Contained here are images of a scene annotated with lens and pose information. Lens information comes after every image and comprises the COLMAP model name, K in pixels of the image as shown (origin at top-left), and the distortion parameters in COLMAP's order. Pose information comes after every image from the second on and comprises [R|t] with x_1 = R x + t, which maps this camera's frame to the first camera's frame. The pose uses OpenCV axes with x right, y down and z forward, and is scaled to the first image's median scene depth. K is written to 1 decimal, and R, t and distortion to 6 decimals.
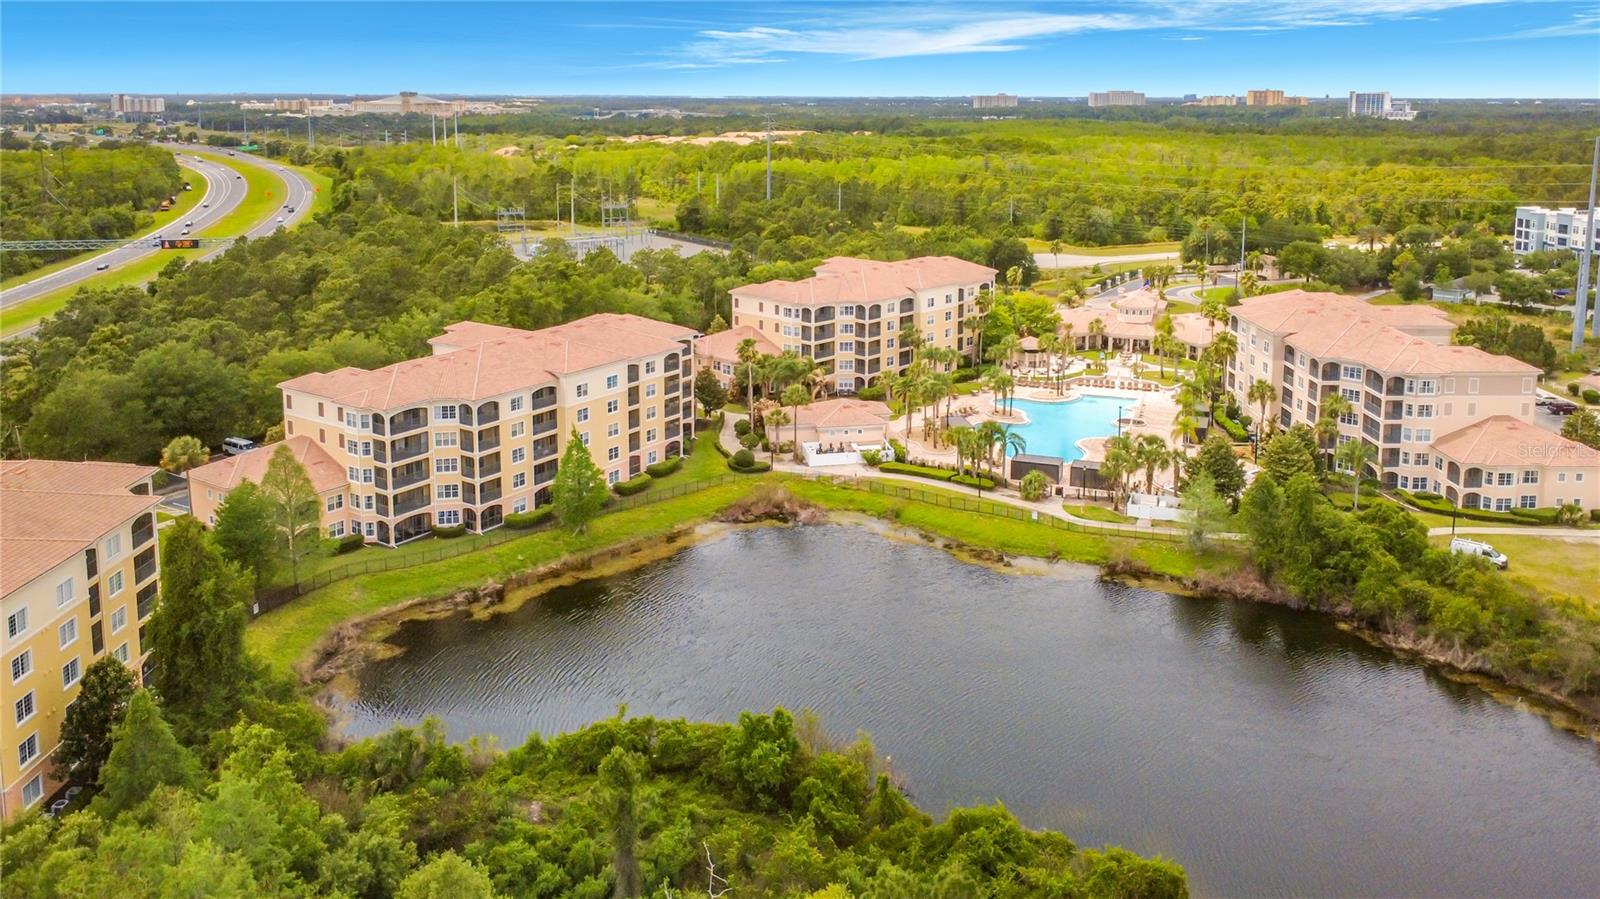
lens RADIAL K [[1193.6, 0, 800.0], [0, 1193.6, 449.5], [0, 0, 1]] dist [-0.011038, 0.001149]
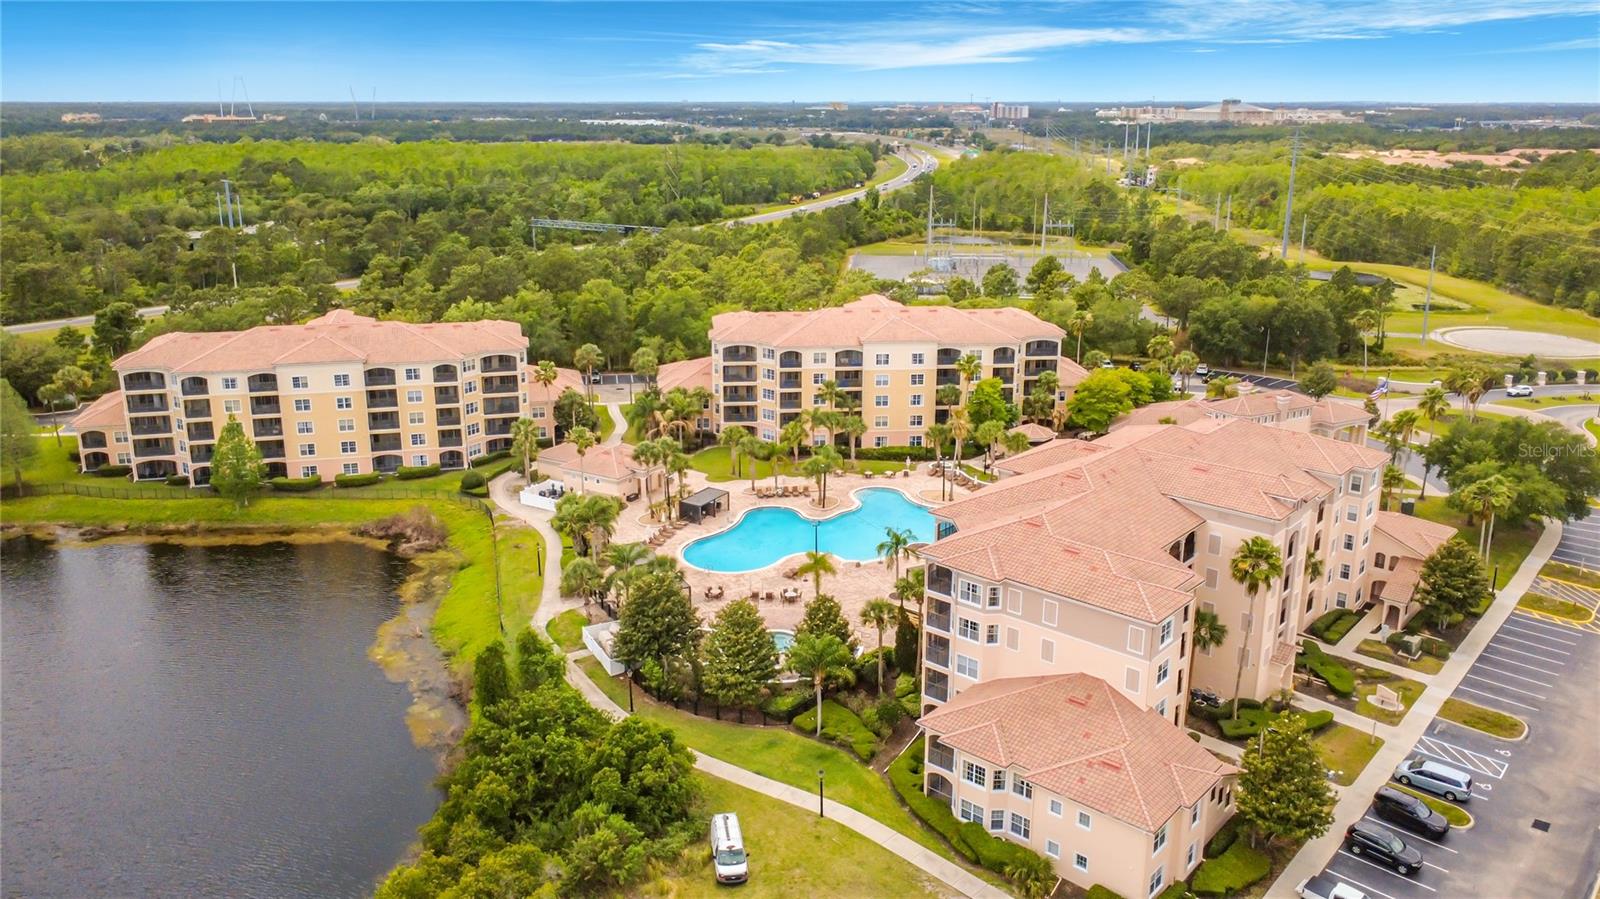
lens RADIAL K [[1193.6, 0, 800.0], [0, 1193.6, 449.5], [0, 0, 1]] dist [-0.011038, 0.001149]
pose [[0.723552, 0.188208, -0.664117, 0.641886], [-0.191734, 0.979049, 0.068566, -0.110440], [0.663107, 0.077723, 0.744478, 0.361661]]
